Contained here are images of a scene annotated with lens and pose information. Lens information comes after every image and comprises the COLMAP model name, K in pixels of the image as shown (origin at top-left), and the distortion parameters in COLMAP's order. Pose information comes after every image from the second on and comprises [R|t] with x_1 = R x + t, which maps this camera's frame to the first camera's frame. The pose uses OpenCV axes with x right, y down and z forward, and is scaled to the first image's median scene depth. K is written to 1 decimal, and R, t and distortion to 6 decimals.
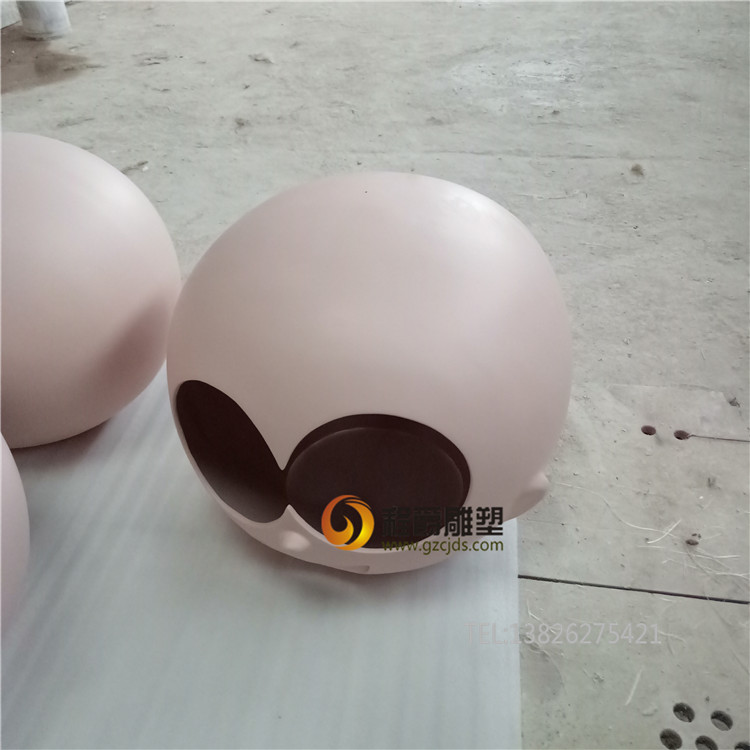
lens RADIAL K [[773.4, 0, 375.0], [0, 773.4, 375.0], [0, 0, 1]] dist [0.046050, -0.020725]
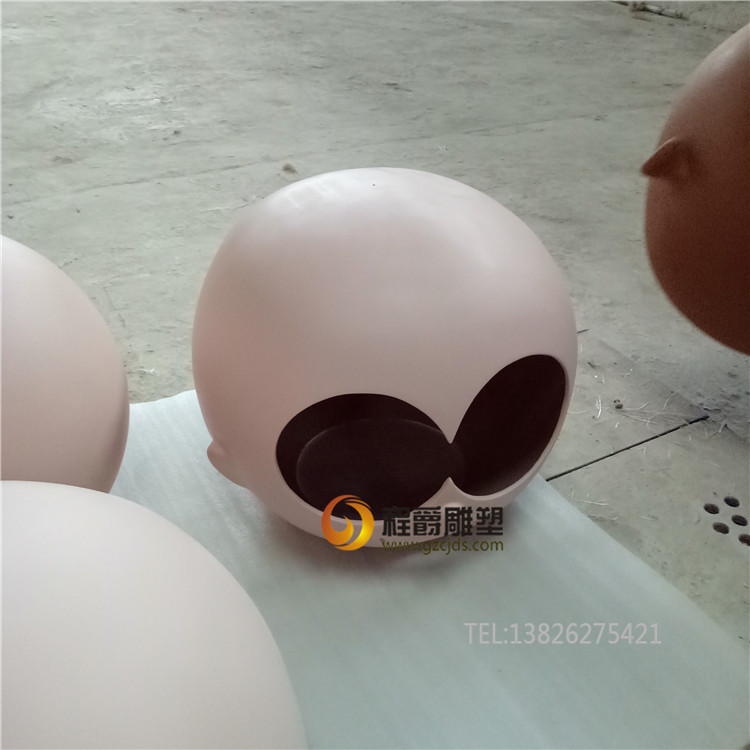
lens RADIAL K [[773.4, 0, 375.0], [0, 773.4, 375.0], [0, 0, 1]] dist [0.046050, -0.020725]
pose [[0.789965, -0.319254, 0.523480, -0.211947], [0.335989, 0.939552, 0.065973, -0.020078], [-0.512900, 0.123767, 0.849480, 0.042364]]
